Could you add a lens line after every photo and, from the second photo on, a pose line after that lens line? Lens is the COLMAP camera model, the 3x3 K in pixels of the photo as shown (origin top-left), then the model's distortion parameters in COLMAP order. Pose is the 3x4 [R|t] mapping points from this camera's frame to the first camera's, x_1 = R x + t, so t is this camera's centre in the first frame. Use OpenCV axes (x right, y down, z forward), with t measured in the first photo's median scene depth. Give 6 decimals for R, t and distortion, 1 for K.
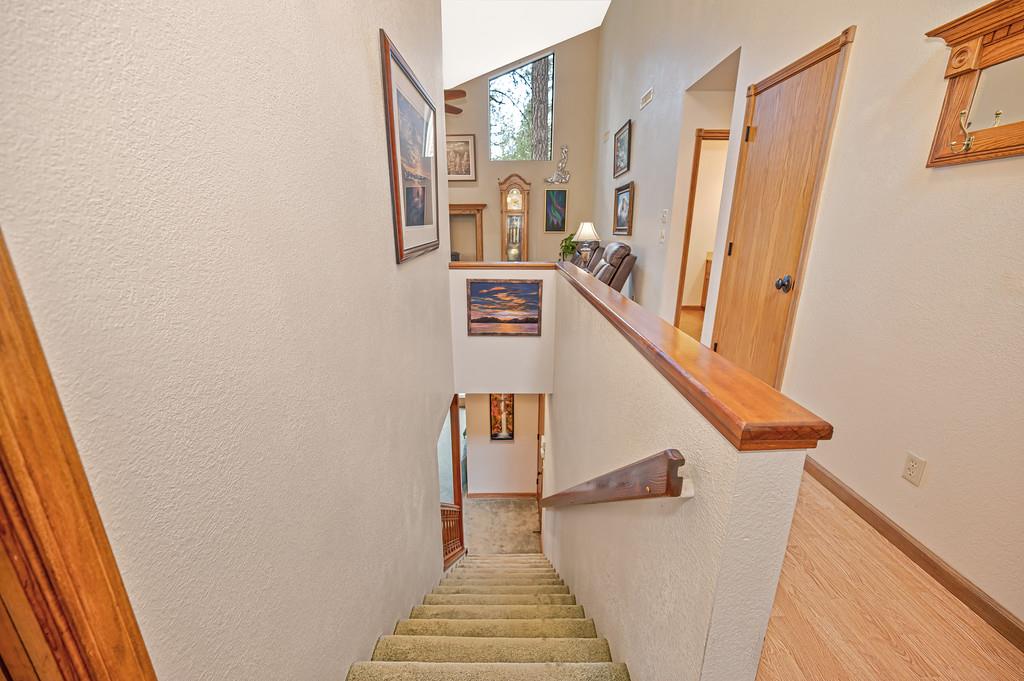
lens RADIAL K [[410.1, 0, 516.2], [0, 410.1, 344.3], [0, 0, 1]] dist [0.003583, 0.000365]
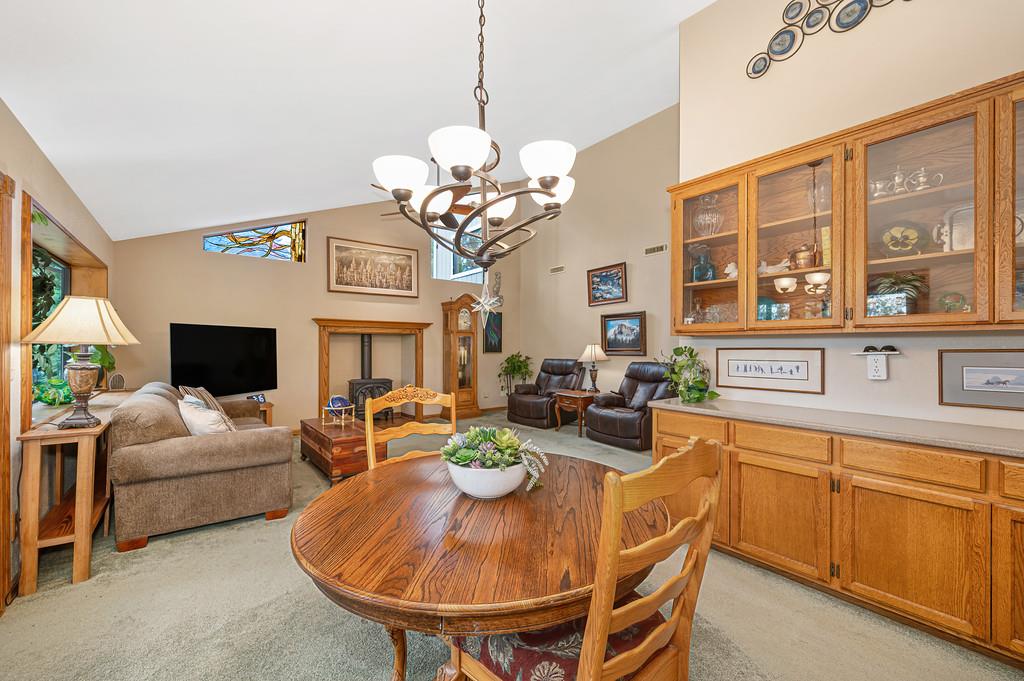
lens RADIAL K [[410.1, 0, 516.2], [0, 410.1, 342.9], [0, 0, 1]] dist [0.003583, 0.000365]
pose [[0.788052, 0.002228, 0.615605, -0.474887], [0.170999, 0.959848, -0.222374, -0.074761], [-0.591383, 0.280511, 0.756029, 0.240576]]
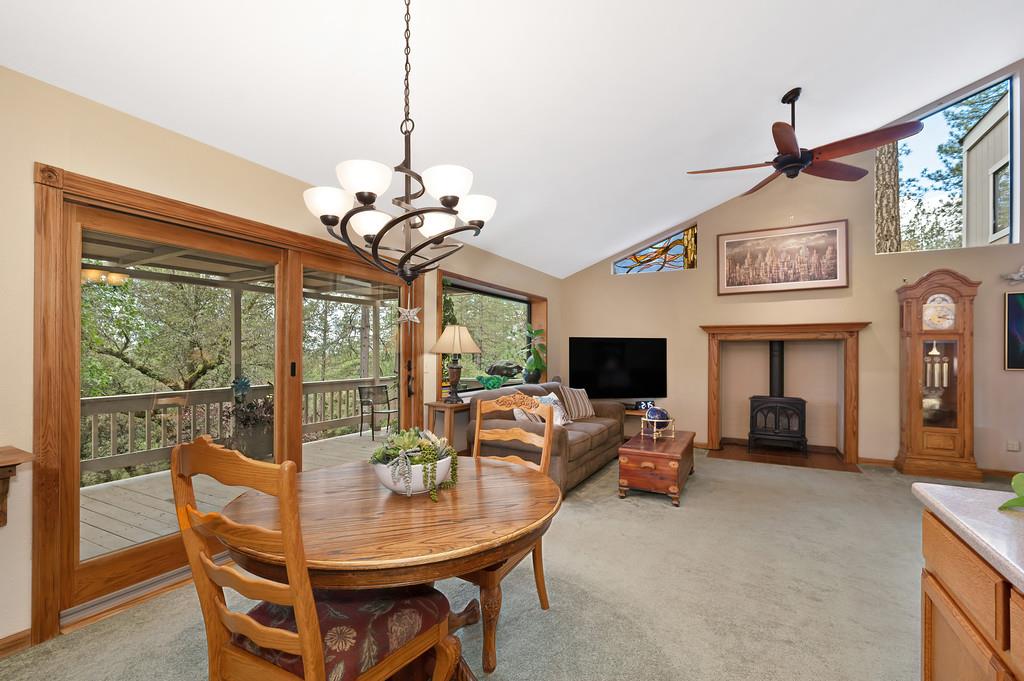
lens RADIAL K [[454.3, 0, 516.3], [0, 454.3, 351.2], [0, 0, 1]] dist [0.001730, 0.000059]
pose [[0.876190, -0.002678, -0.481958, -0.206520], [-0.134378, 0.958974, -0.249624, -0.069698], [0.462854, 0.283482, 0.839883, 0.225139]]
